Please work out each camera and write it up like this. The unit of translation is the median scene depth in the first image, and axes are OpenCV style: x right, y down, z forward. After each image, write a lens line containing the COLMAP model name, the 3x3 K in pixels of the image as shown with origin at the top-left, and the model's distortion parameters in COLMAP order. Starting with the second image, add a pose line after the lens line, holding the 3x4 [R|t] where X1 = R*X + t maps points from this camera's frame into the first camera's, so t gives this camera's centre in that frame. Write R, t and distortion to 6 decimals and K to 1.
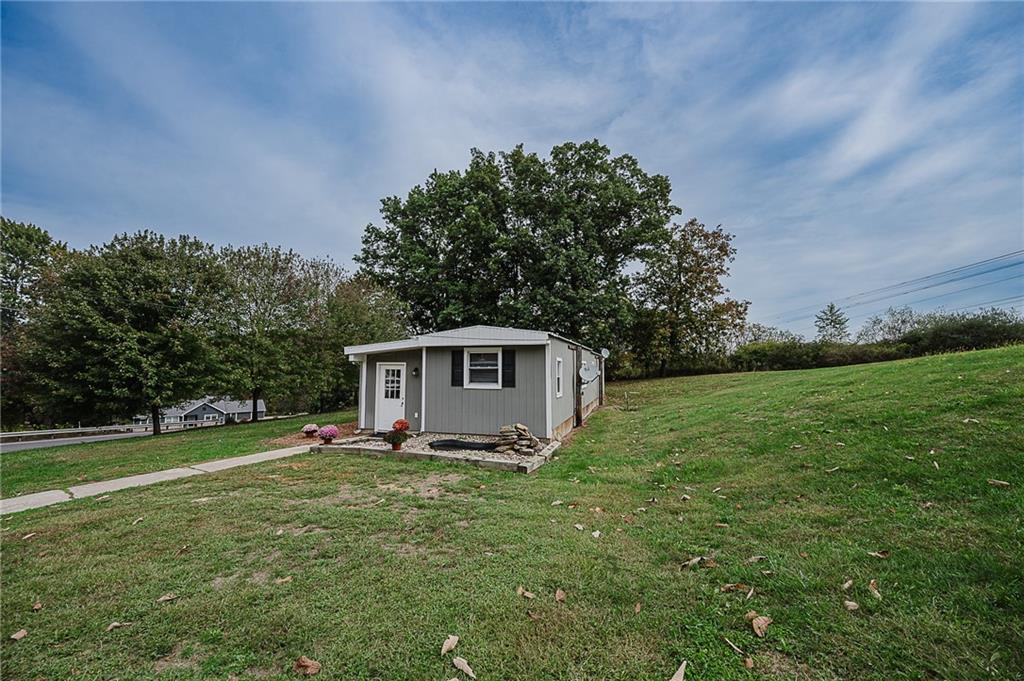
lens RADIAL K [[408.7, 0, 512.0], [0, 408.7, 340.5], [0, 0, 1]] dist [-0.010481, -0.000281]
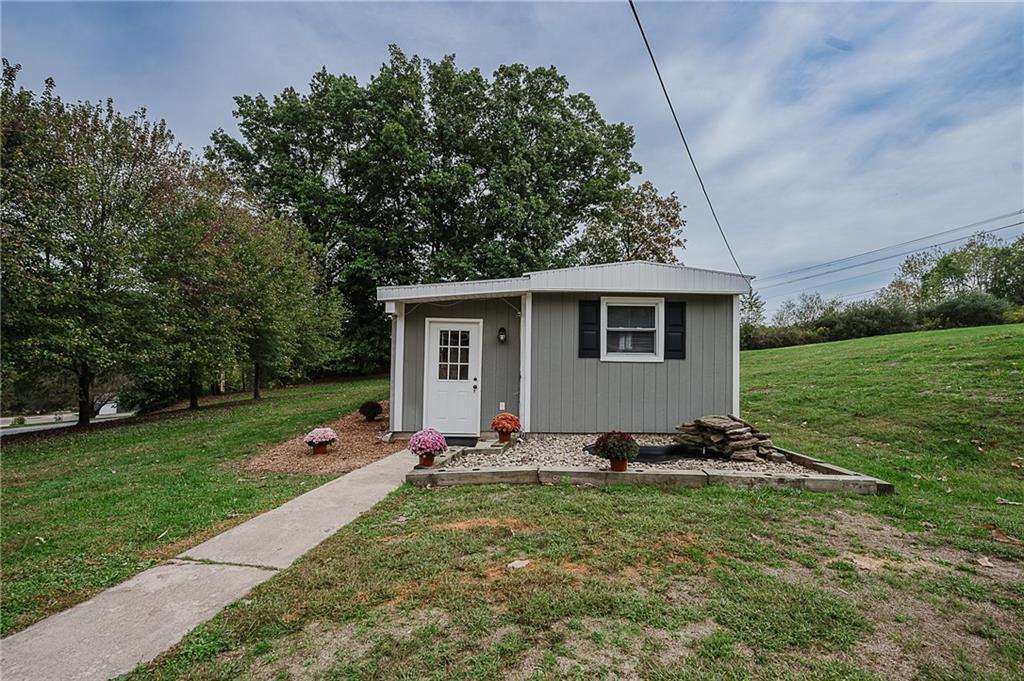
lens RADIAL K [[460.4, 0, 515.7], [0, 460.4, 344.6], [0, 0, 1]] dist [0.000087, -0.000392]
pose [[0.945310, 0.016285, 0.325767, -0.158344], [-0.033600, 0.998301, 0.047596, 0.021022], [-0.324438, -0.055939, 0.944251, 0.126042]]
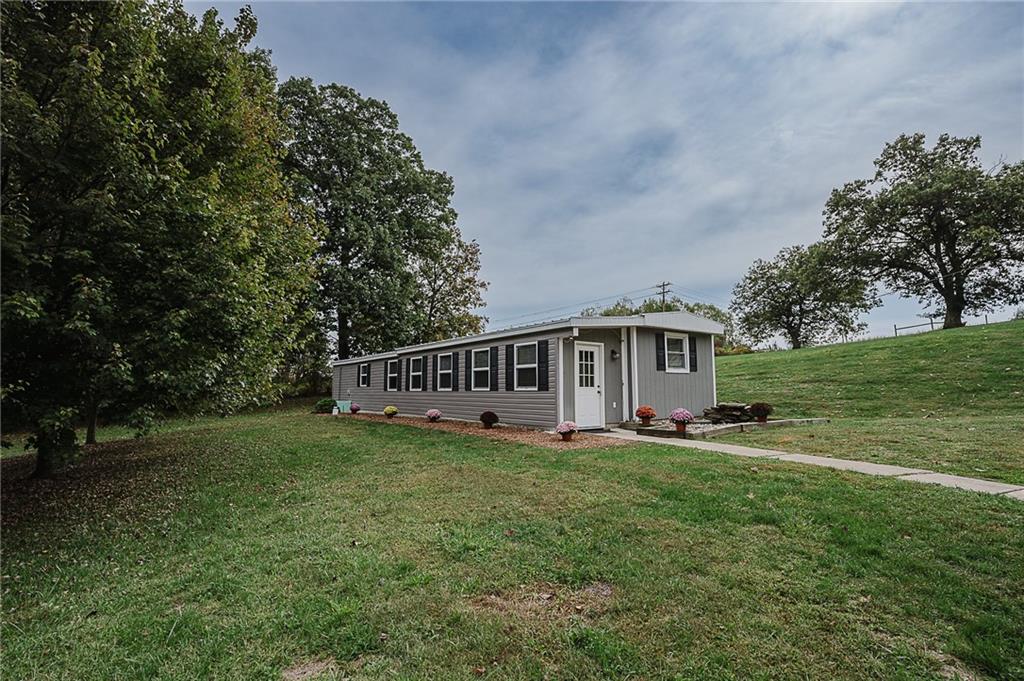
lens RADIAL K [[494.8, 0, 512.0], [0, 494.8, 340.5], [0, 0, 1]] dist [0.002793, 0.000171]
pose [[0.579114, 0.076739, 0.811627, -0.438135], [-0.045910, 0.997050, -0.061514, 0.043769], [-0.813953, -0.001638, 0.580929, 0.204471]]
